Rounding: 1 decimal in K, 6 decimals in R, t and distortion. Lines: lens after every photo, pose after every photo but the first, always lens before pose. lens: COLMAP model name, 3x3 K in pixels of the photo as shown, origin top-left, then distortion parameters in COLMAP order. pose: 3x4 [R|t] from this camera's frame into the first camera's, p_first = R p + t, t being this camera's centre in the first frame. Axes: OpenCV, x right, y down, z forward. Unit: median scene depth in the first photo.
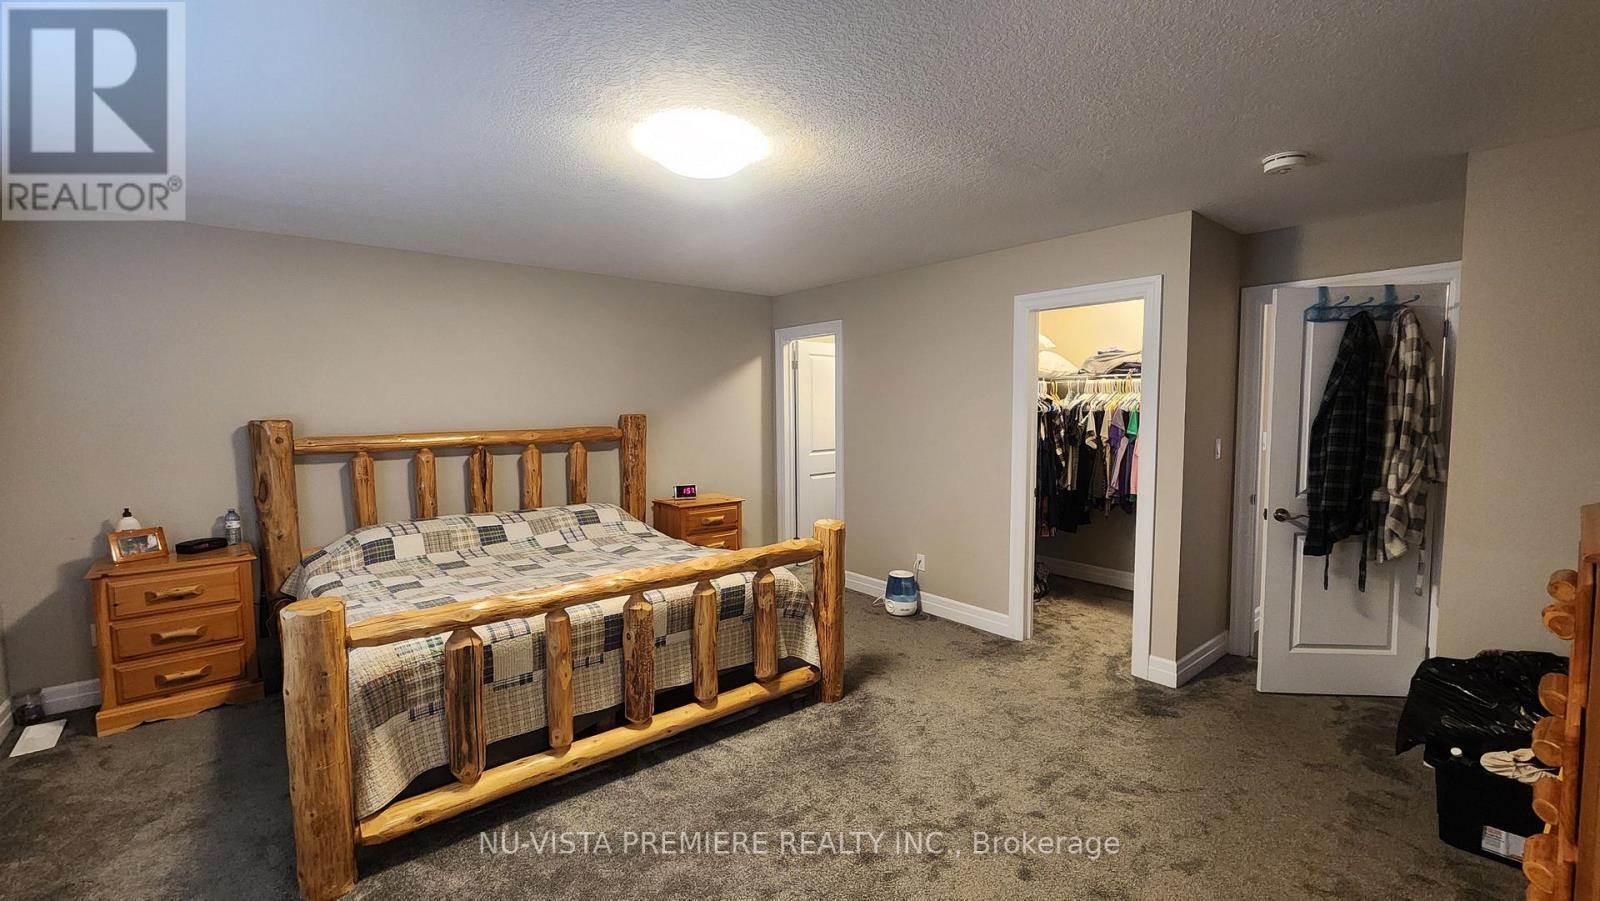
lens RADIAL K [[656.8, 0, 804.0], [0, 656.8, 455.2], [0, 0, 1]] dist [-0.000104, 0.000277]
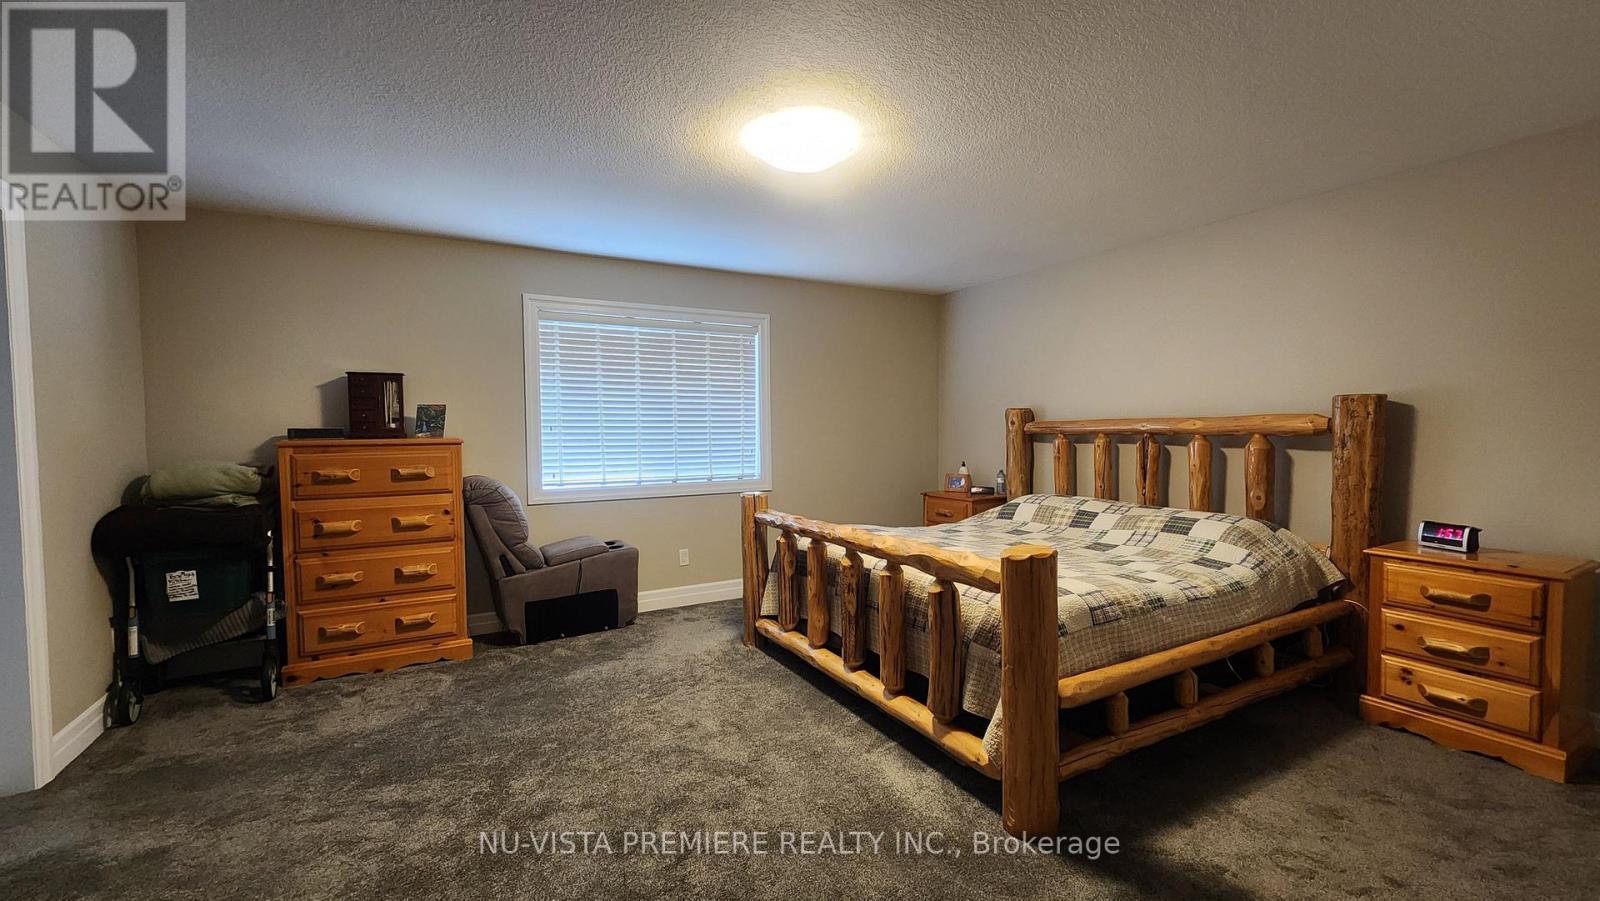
lens RADIAL K [[656.8, 0, 804.0], [0, 656.8, 455.2], [0, 0, 1]] dist [-0.000104, 0.000277]
pose [[-0.182768, 0.048096, -0.981979, 0.640631], [-0.067726, 0.995814, 0.061378, -0.009793], [0.980821, 0.077723, -0.178745, 0.830888]]
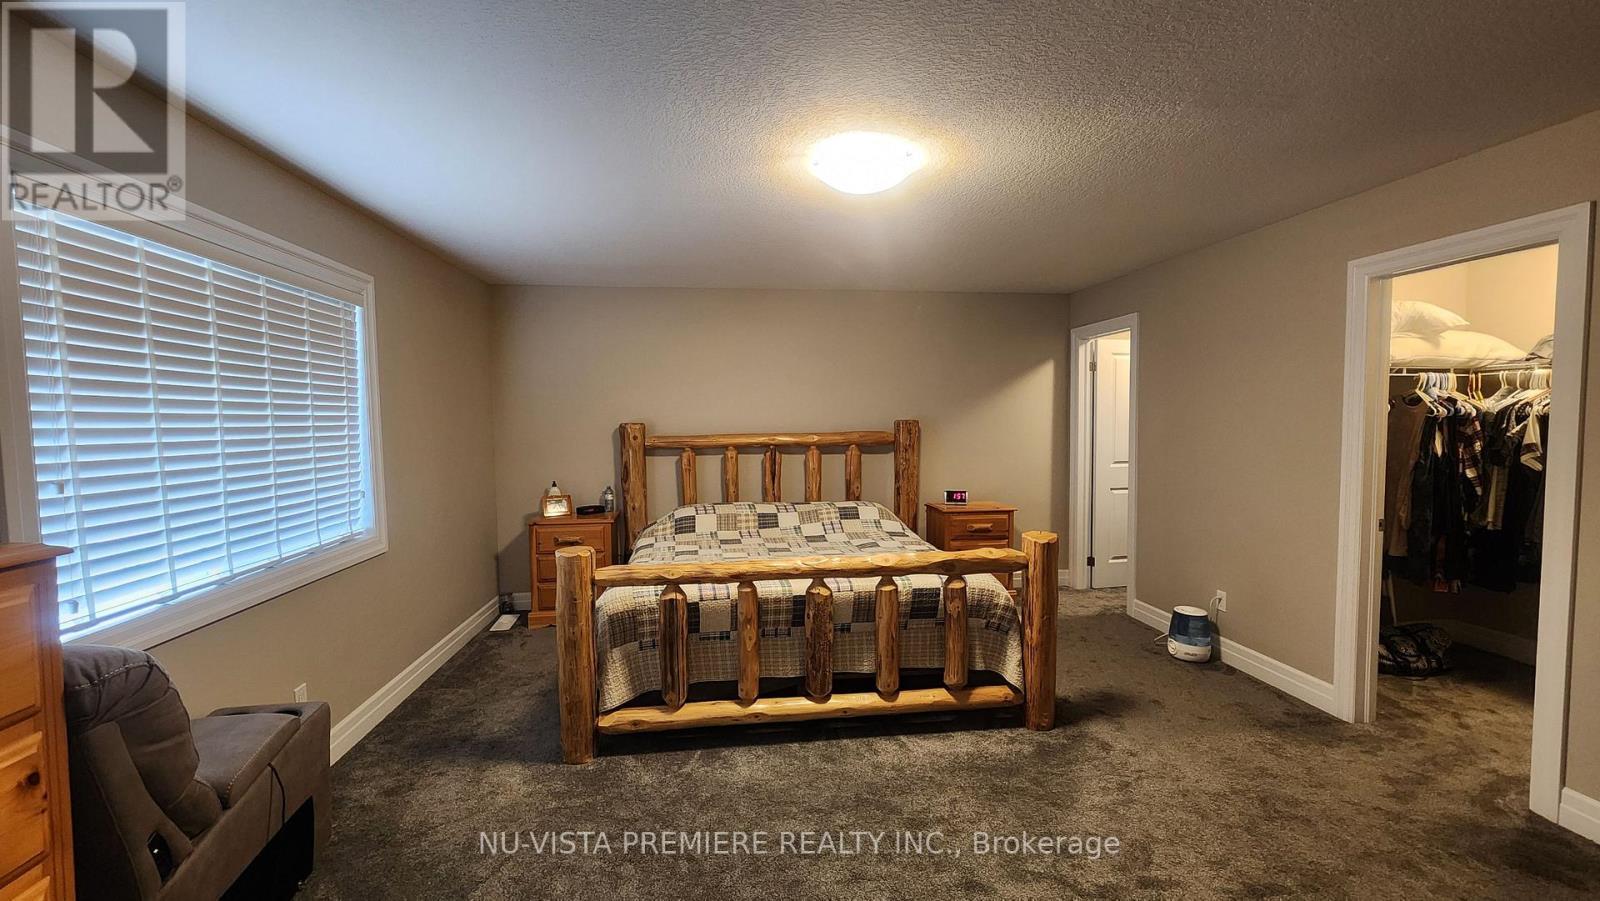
lens RADIAL K [[656.8, 0, 804.0], [0, 656.8, 455.2], [0, 0, 1]] dist [-0.000104, 0.000277]
pose [[0.842589, 0.028658, -0.537793, 0.233573], [-0.036817, 0.999312, -0.004432, 0.007011], [0.537296, 0.023534, 0.843065, 0.039657]]
